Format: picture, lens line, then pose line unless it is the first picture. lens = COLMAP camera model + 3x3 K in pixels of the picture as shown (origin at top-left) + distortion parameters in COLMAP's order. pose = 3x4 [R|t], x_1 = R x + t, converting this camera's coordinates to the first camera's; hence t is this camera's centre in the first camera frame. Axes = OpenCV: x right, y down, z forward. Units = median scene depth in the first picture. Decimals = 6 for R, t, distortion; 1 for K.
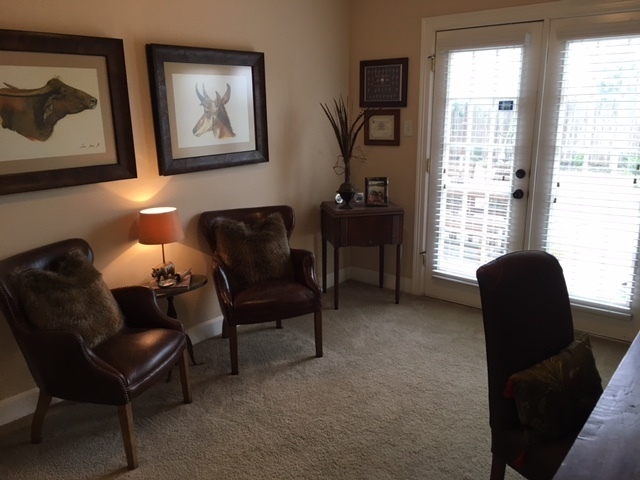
lens RADIAL K [[550.6, 0, 315.9], [0, 550.6, 241.1], [0, 0, 1]] dist [0.059793, -0.007240]
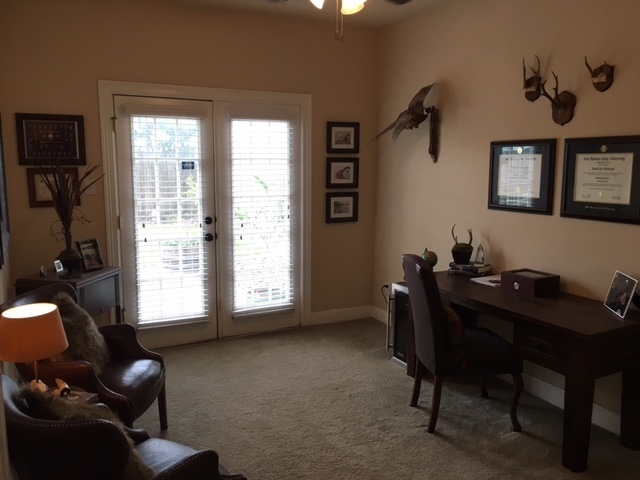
lens RADIAL K [[550.6, 0, 316.5], [0, 550.6, 237.3], [0, 0, 1]] dist [0.059793, -0.007240]
pose [[0.400060, -0.114672, 0.909286, -0.604226], [0.216373, 0.975913, 0.027877, -0.064785], [-0.890581, 0.185593, 0.415236, 0.282637]]
